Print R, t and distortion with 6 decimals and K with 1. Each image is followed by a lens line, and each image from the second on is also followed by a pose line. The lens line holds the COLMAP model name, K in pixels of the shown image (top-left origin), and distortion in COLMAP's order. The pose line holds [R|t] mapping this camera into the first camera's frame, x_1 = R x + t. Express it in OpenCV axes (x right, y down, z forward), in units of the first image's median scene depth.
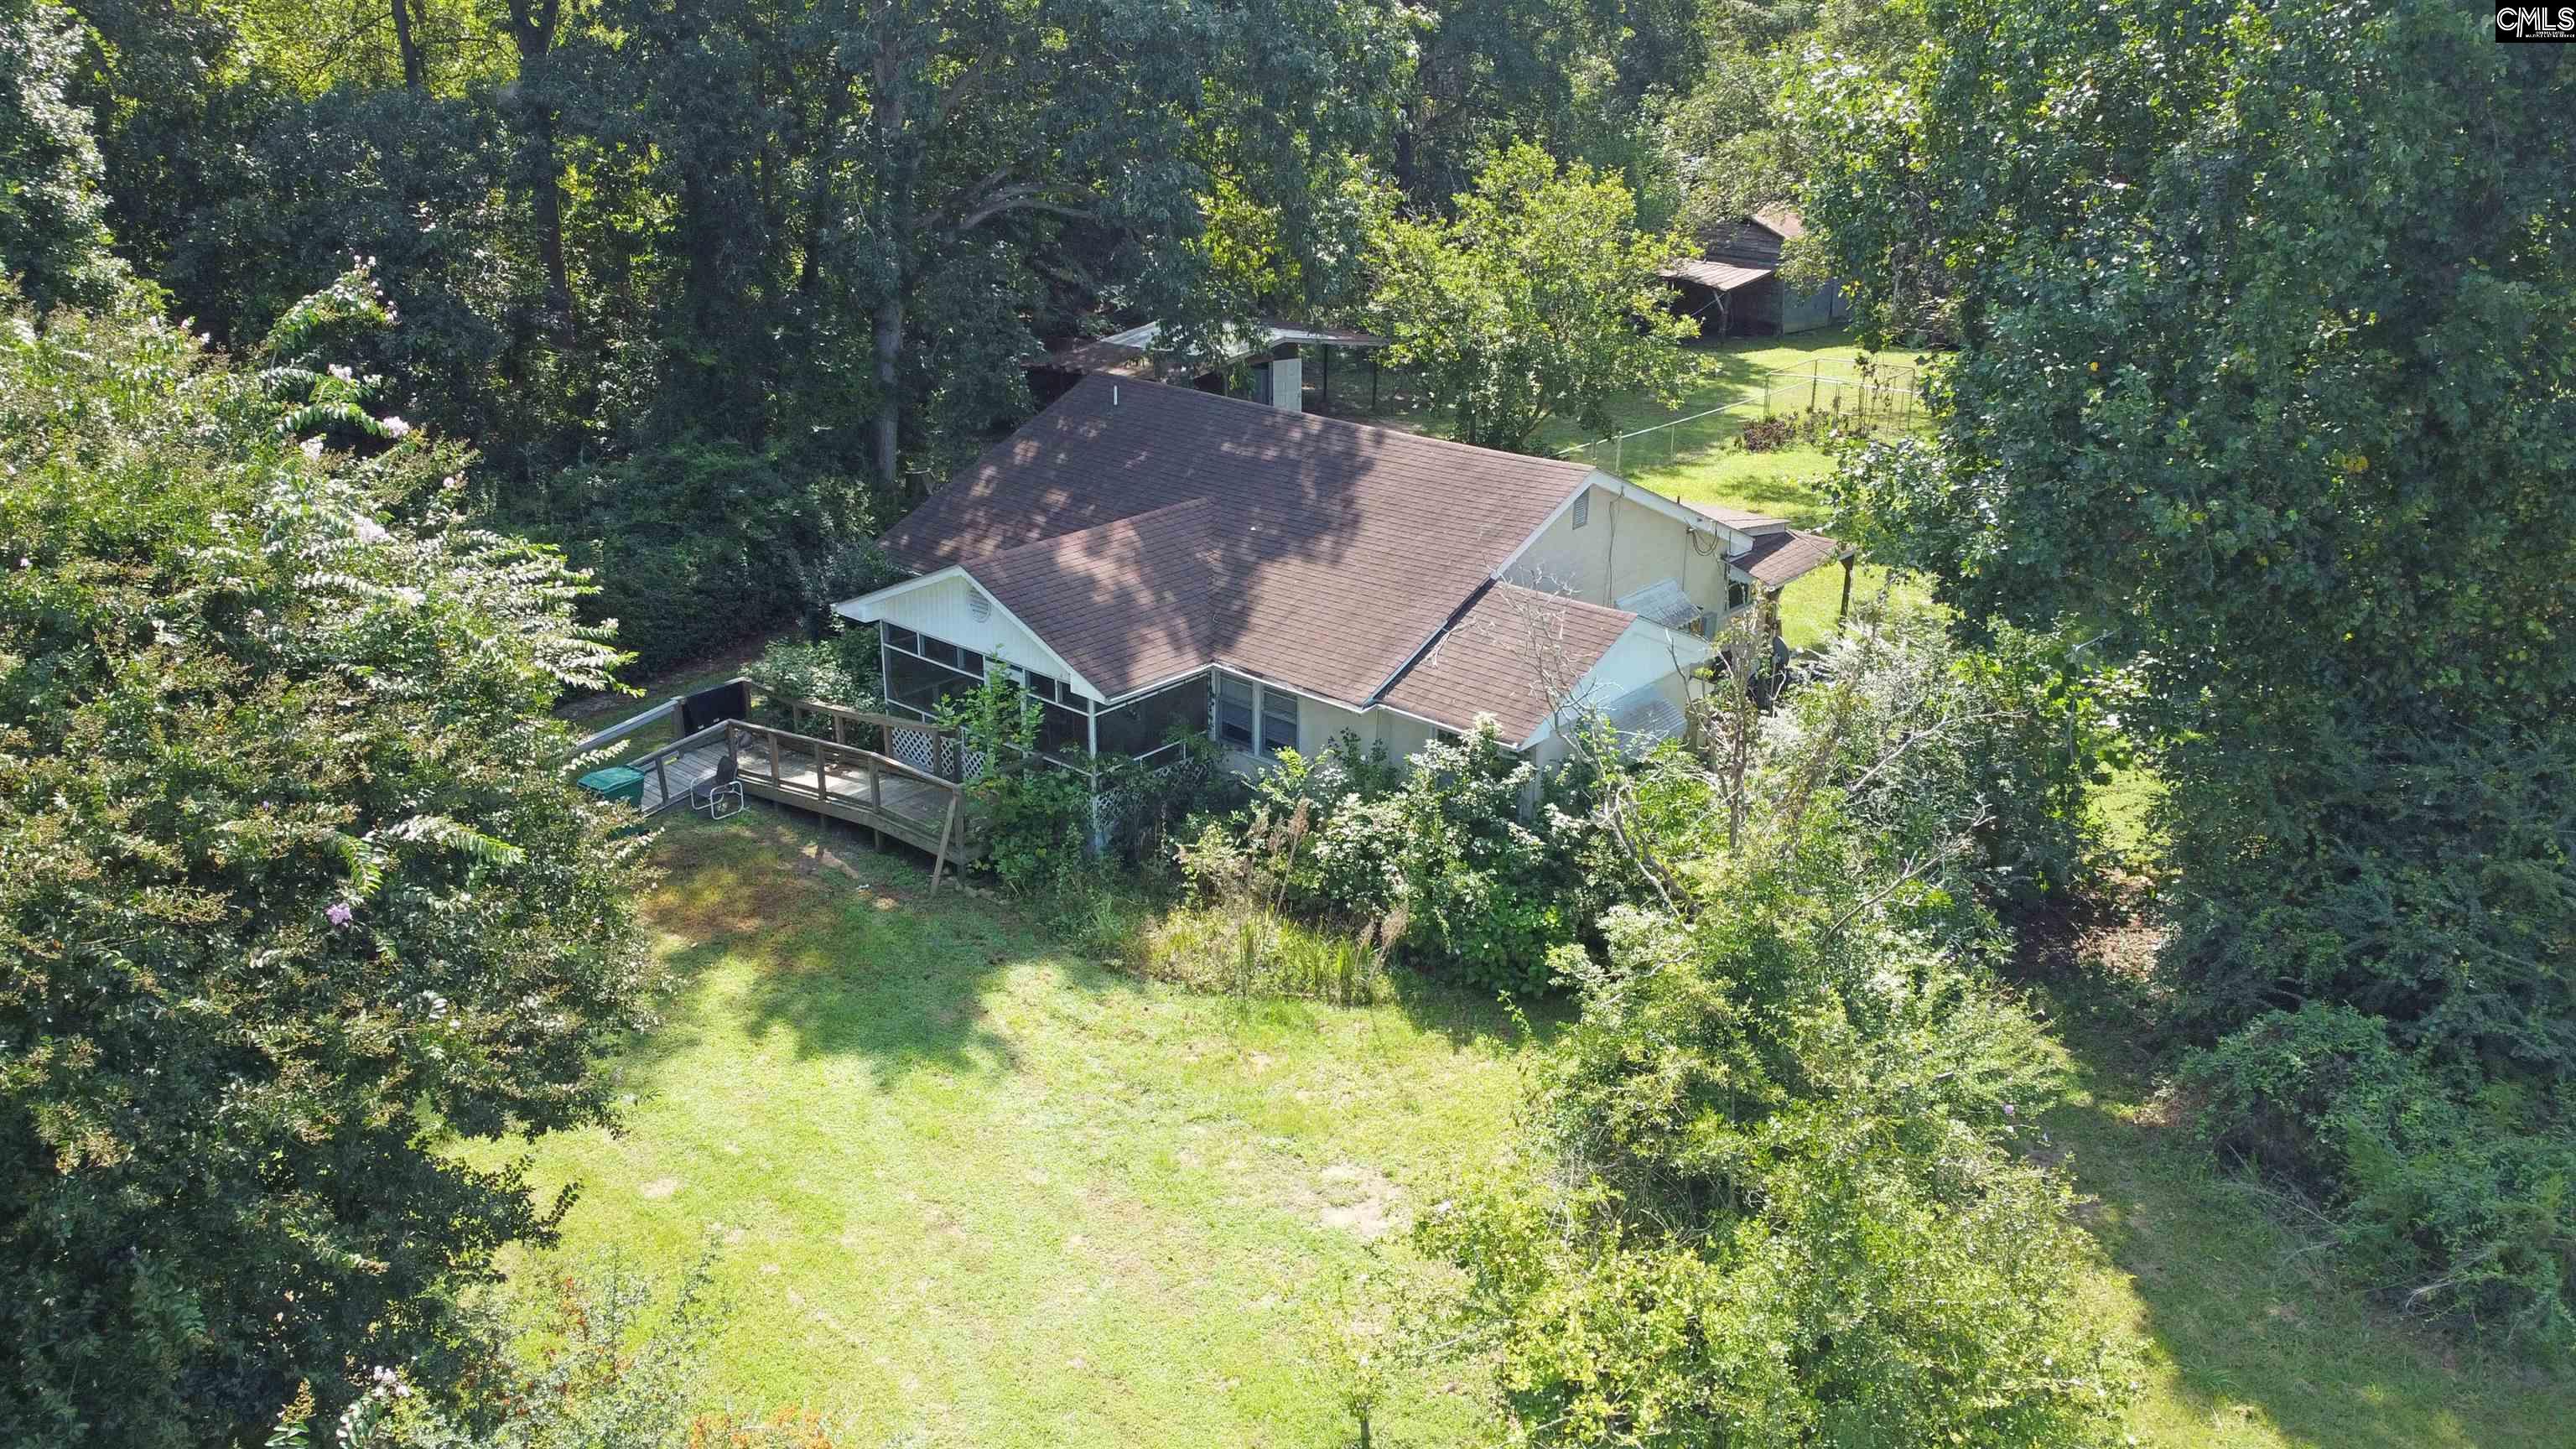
lens RADIAL K [[1954.9, 0, 1288.0], [0, 1954.9, 724.5], [0, 0, 1]] dist [0.008521, -0.002441]
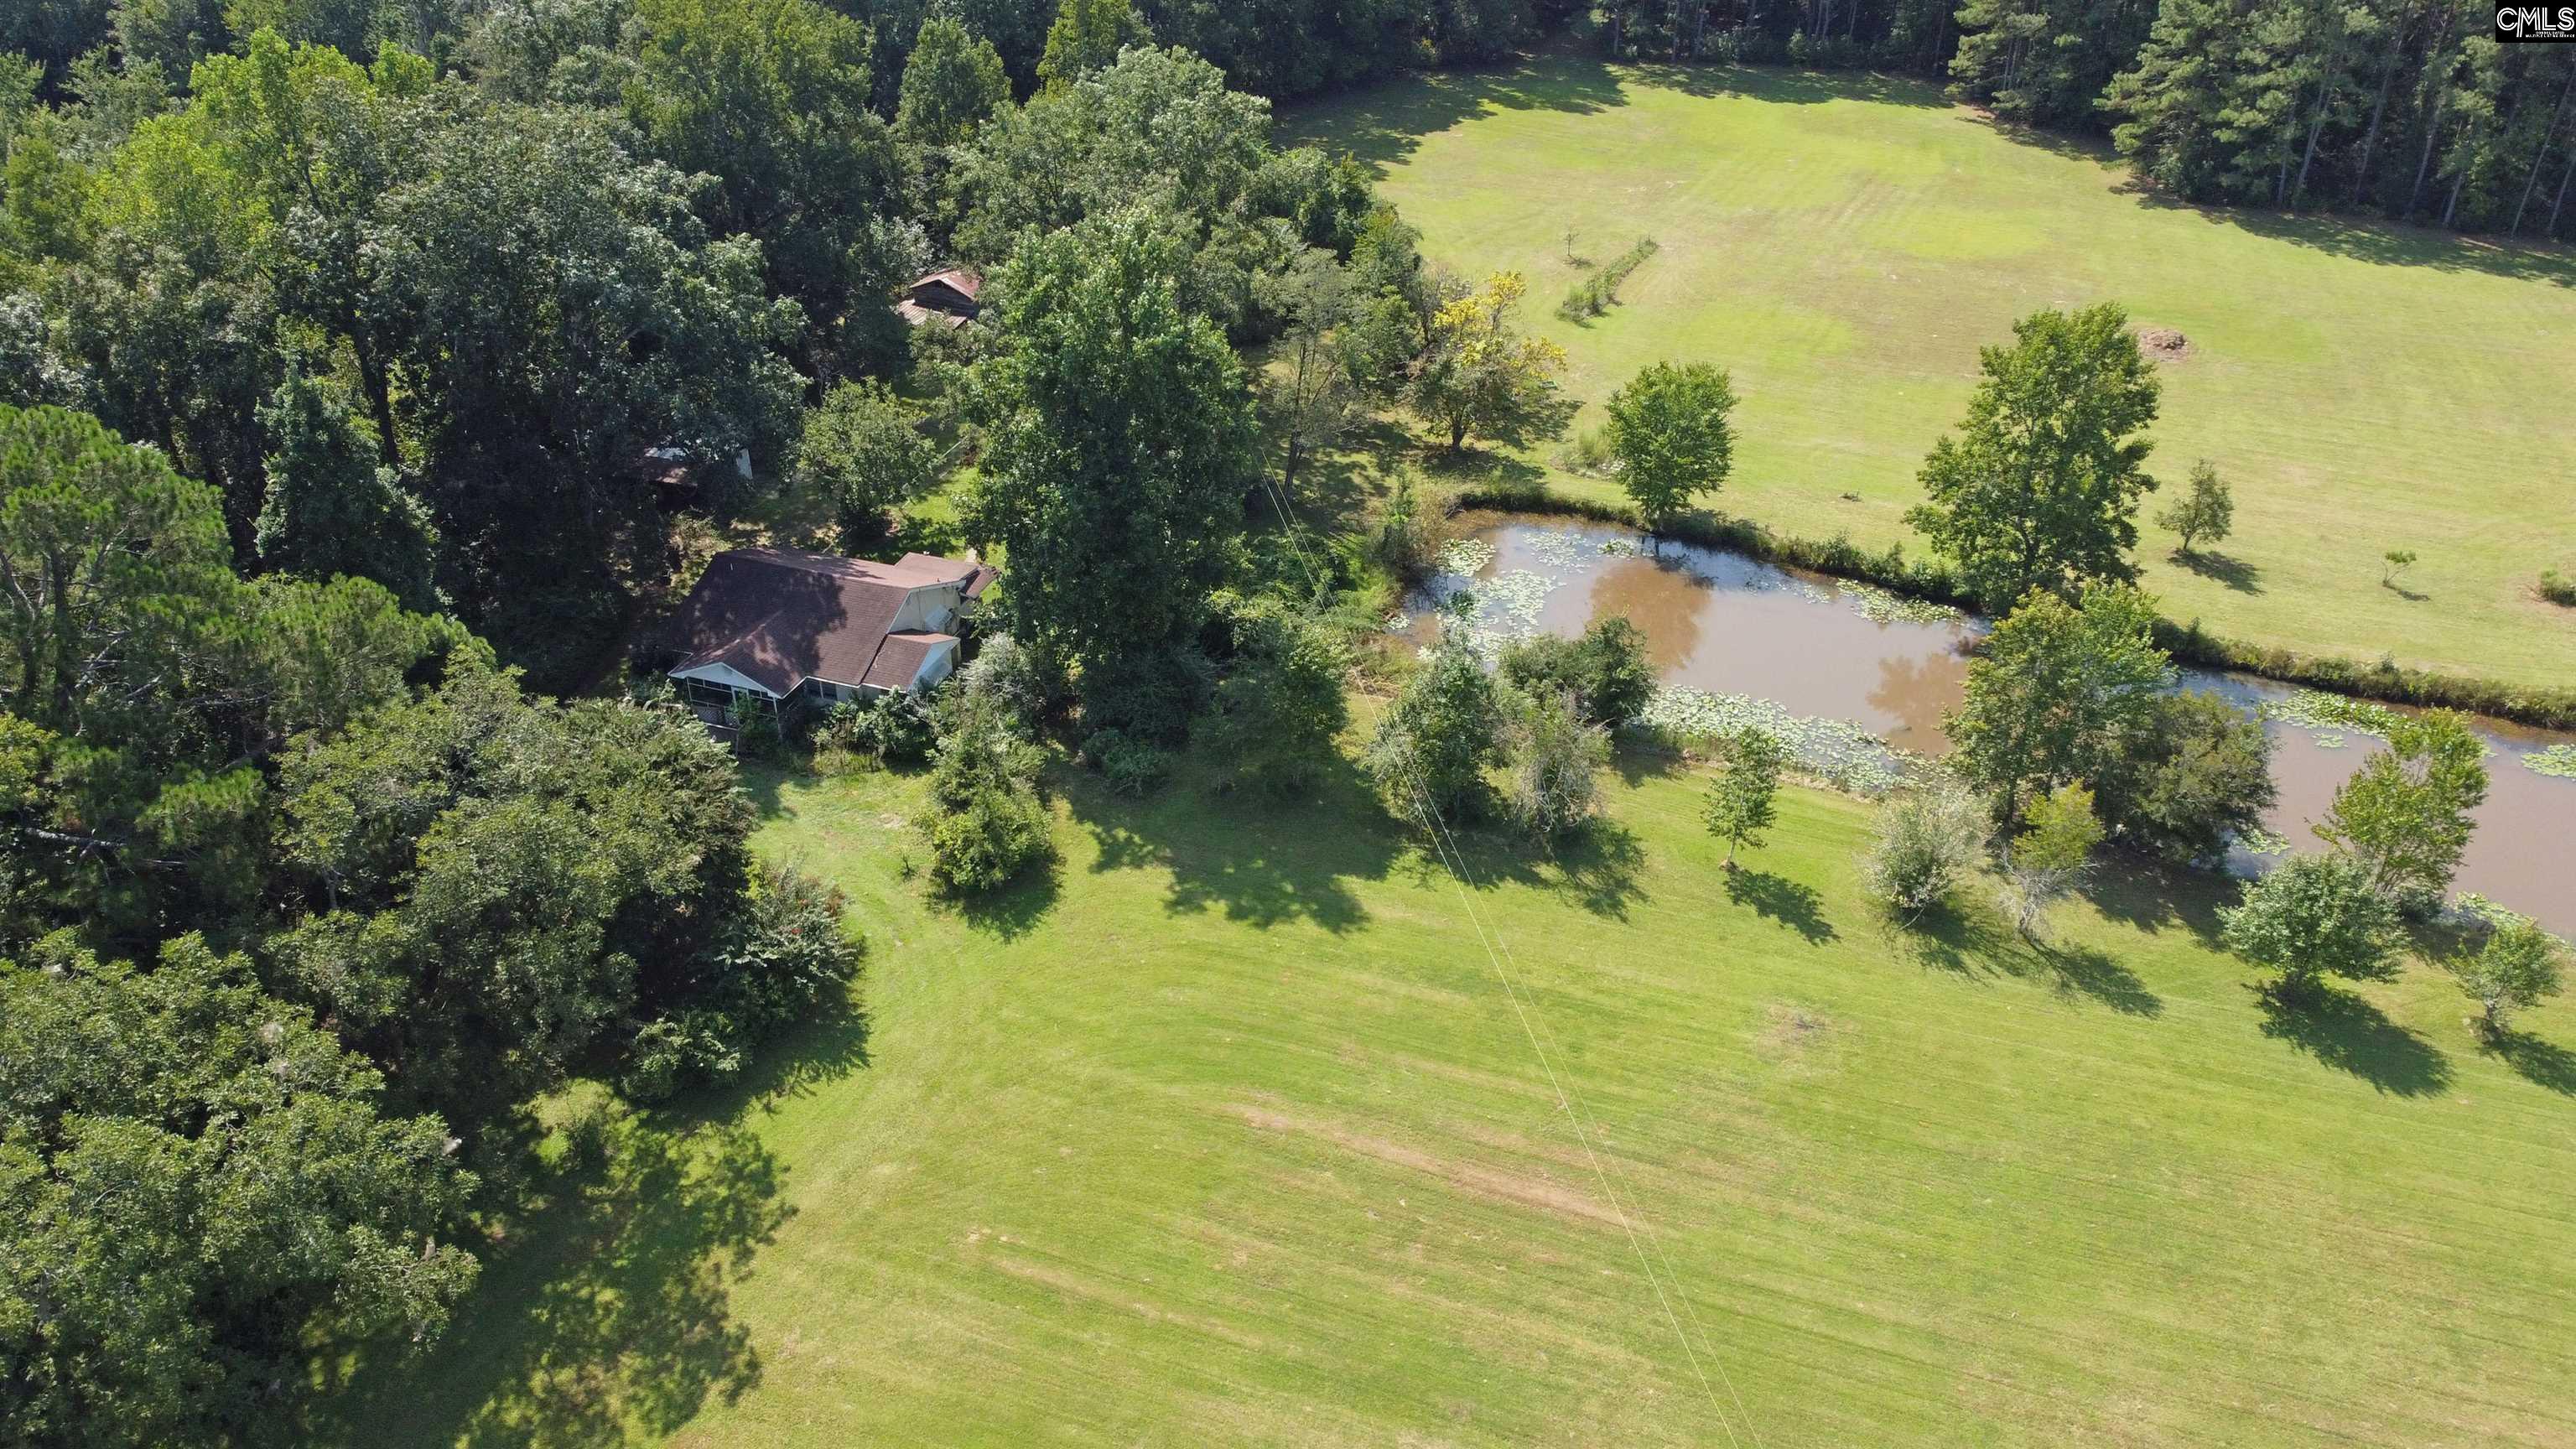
lens RADIAL K [[1961.1, 0, 1288.0], [0, 1961.1, 724.5], [0, 0, 1]] dist [0.000082, -0.010559]
pose [[0.931046, -0.199177, 0.305750, -0.337819], [0.136528, 0.967177, 0.214312, -0.600722], [-0.338400, -0.157791, 0.927679, -2.557797]]
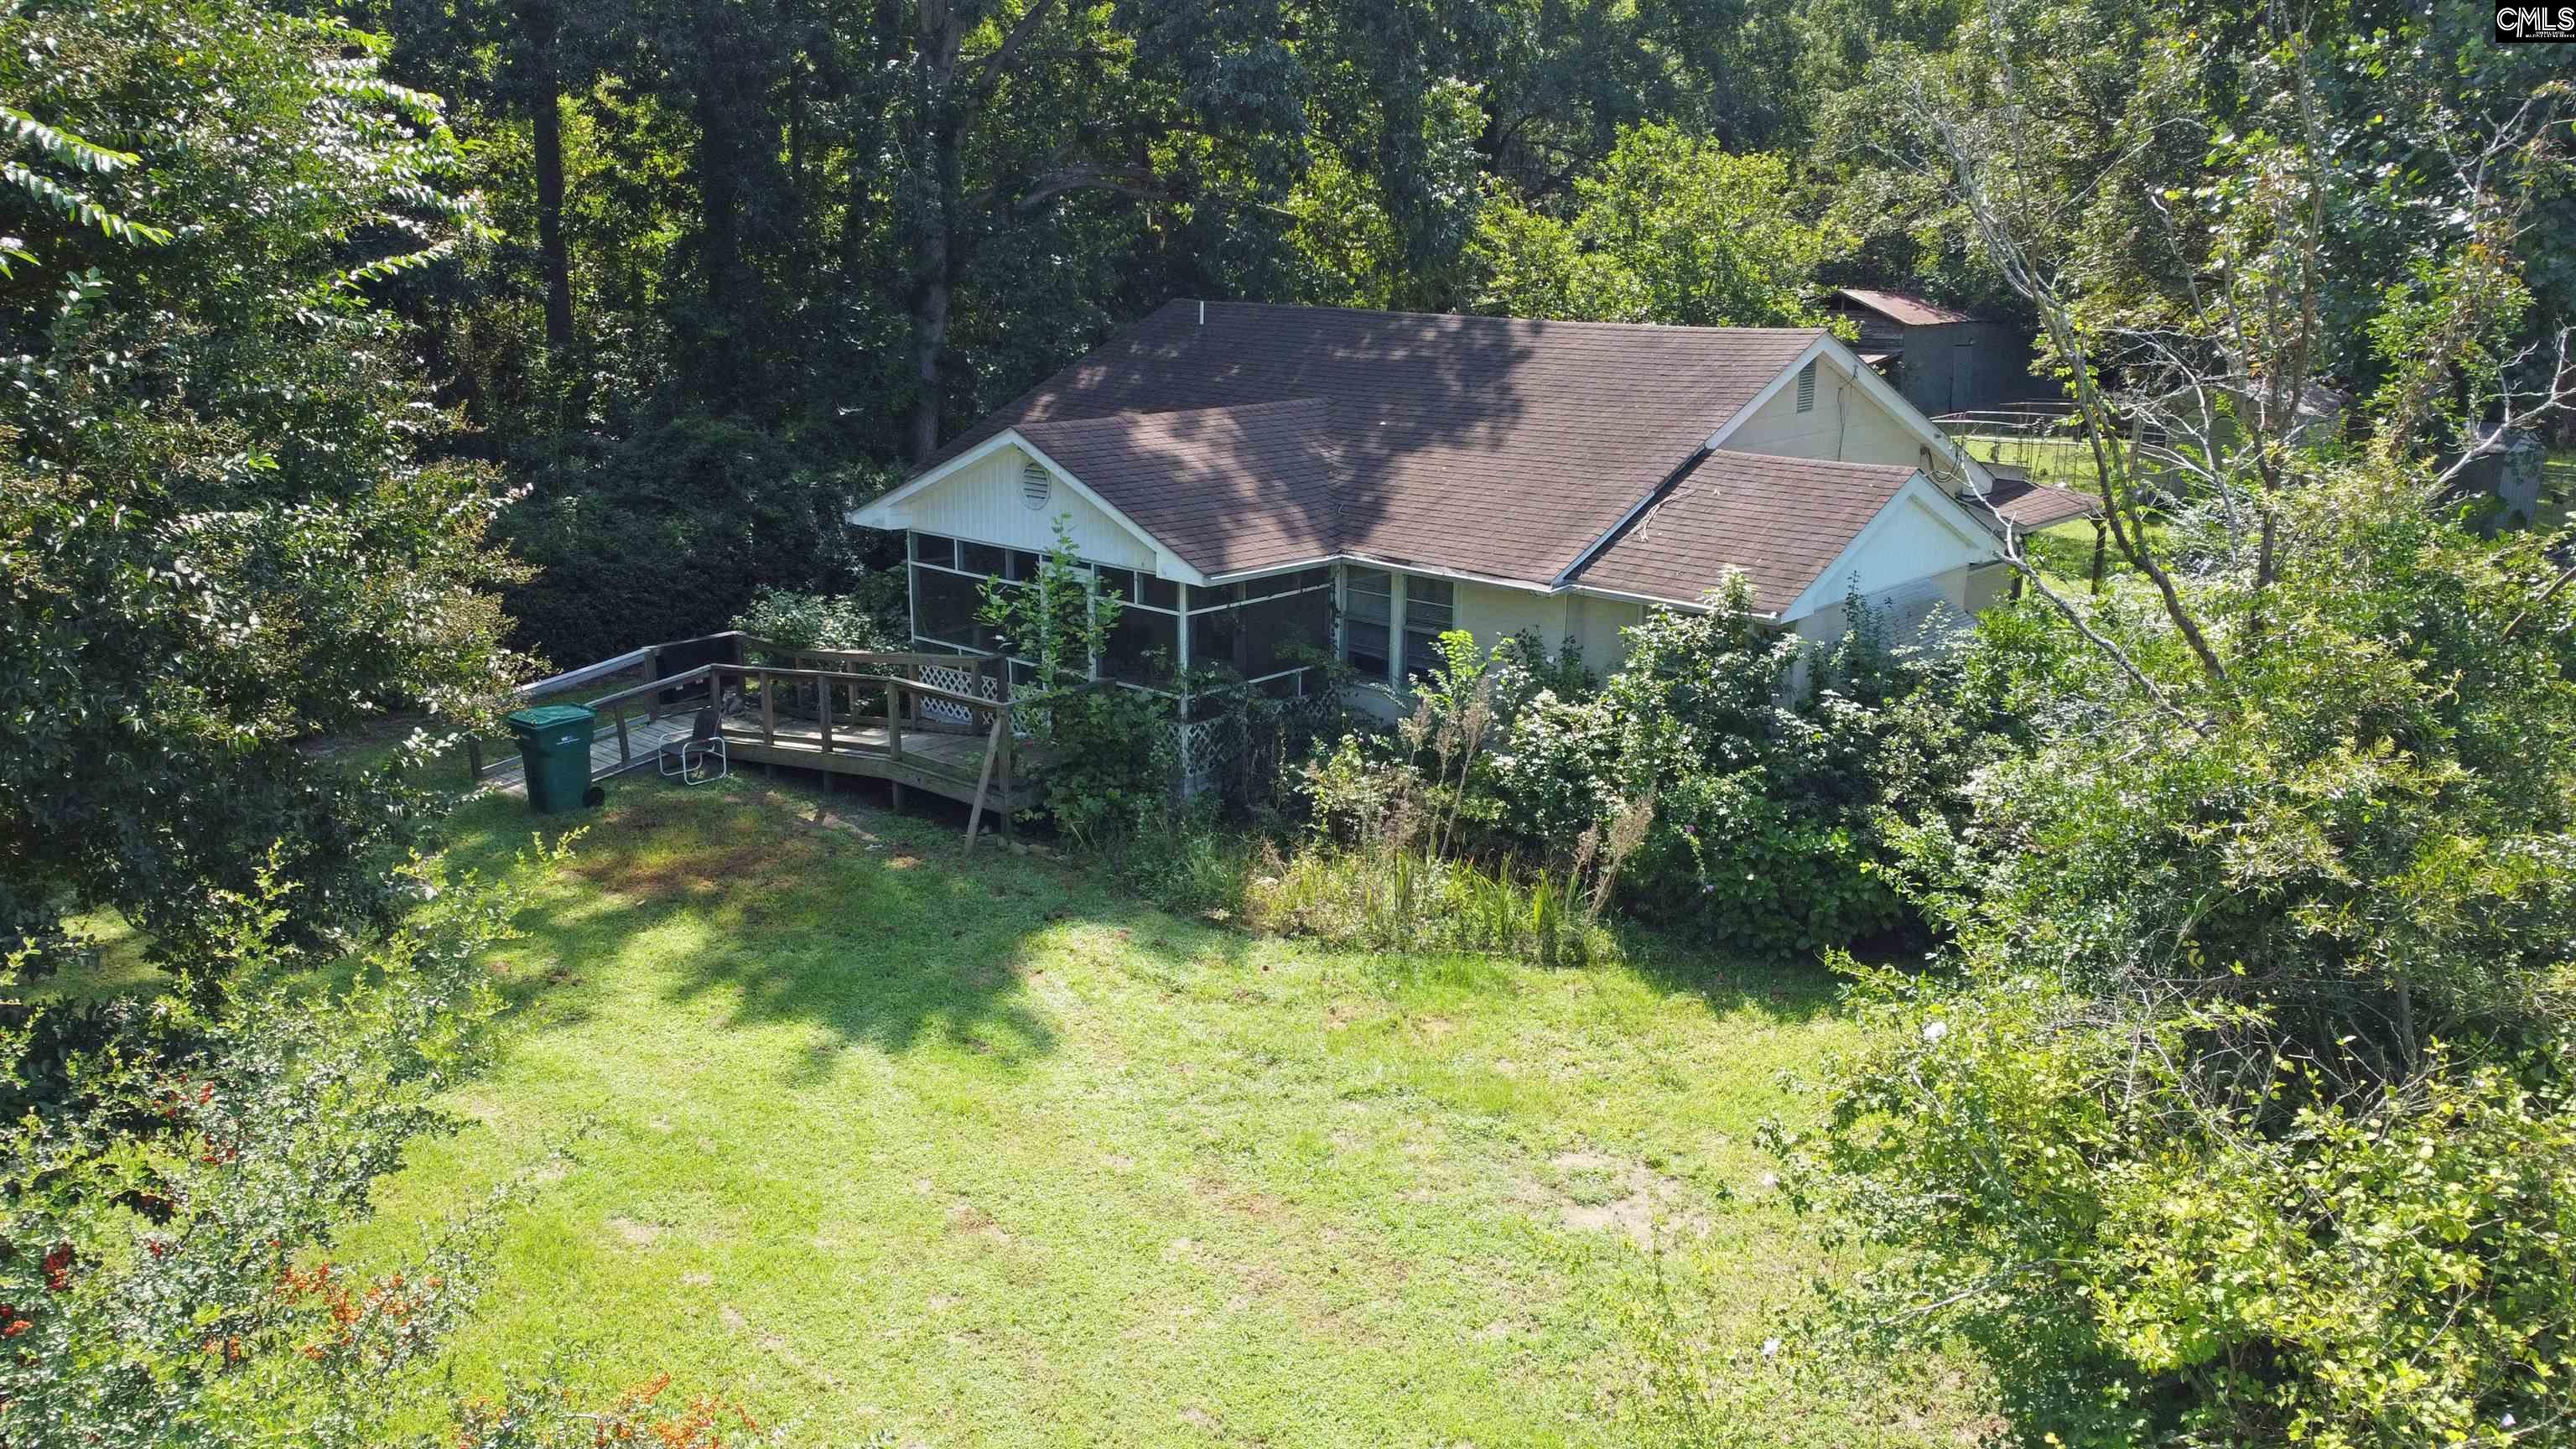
lens RADIAL K [[1954.9, 0, 1288.0], [0, 1954.9, 724.5], [0, 0, 1]] dist [0.008521, -0.002441]
pose [[0.999824, 0.001556, -0.018717, -0.049226], [-0.003717, 0.993243, -0.115993, 0.133735], [0.018410, 0.116042, 0.993074, 0.277114]]
